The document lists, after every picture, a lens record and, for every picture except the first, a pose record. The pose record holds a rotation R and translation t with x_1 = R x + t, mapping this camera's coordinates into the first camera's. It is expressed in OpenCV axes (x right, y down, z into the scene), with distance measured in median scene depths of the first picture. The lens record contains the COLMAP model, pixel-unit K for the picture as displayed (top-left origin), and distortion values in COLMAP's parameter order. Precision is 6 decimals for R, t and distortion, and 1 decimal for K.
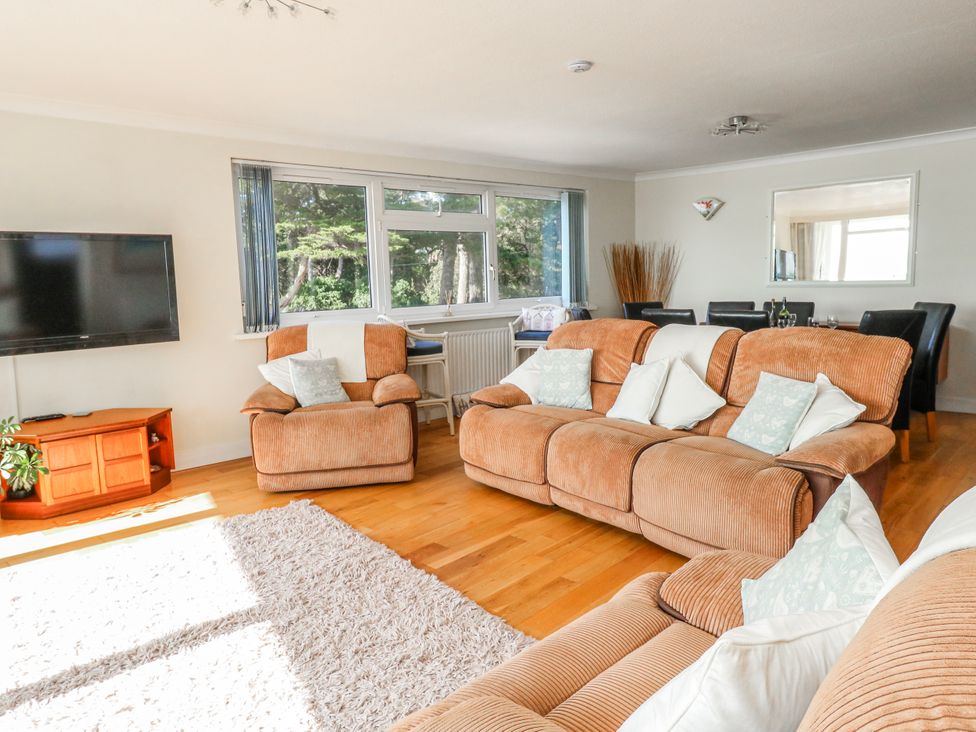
lens RADIAL K [[663.2, 0, 491.0], [0, 663.2, 353.0], [0, 0, 1]] dist [-0.002509, -0.001435]
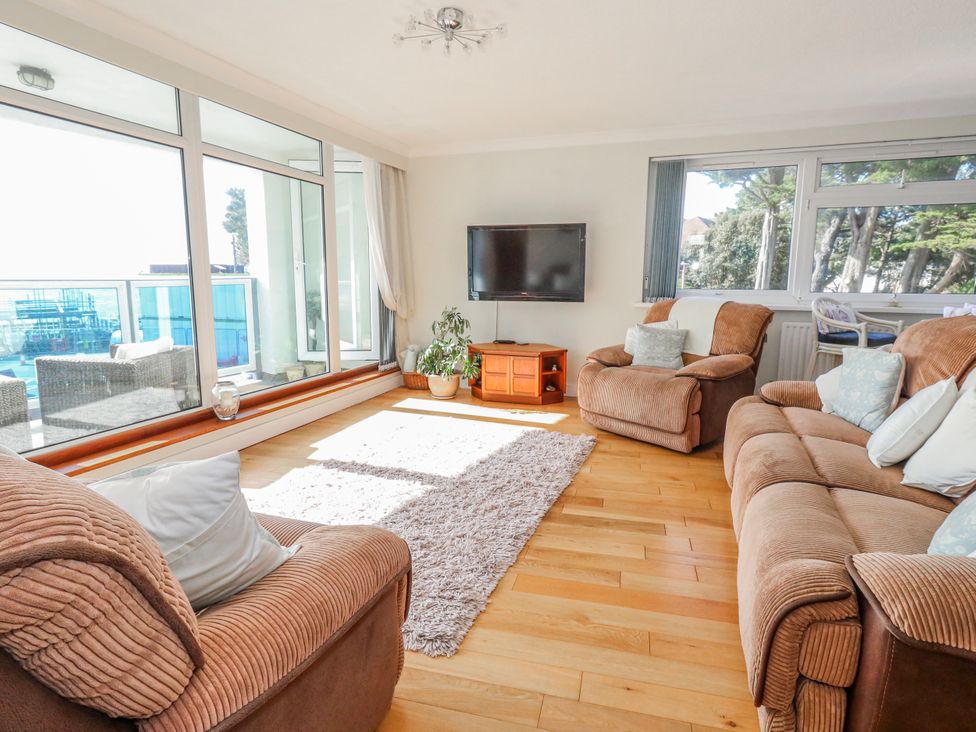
lens RADIAL K [[534.0, 0, 488.1], [0, 534.0, 355.6], [0, 0, 1]] dist [-0.005293, -0.001215]
pose [[0.478436, 0.163289, -0.862807, 0.431074], [-0.119631, 0.985518, 0.120176, -0.020233], [0.869936, 0.045722, 0.491042, 0.322657]]
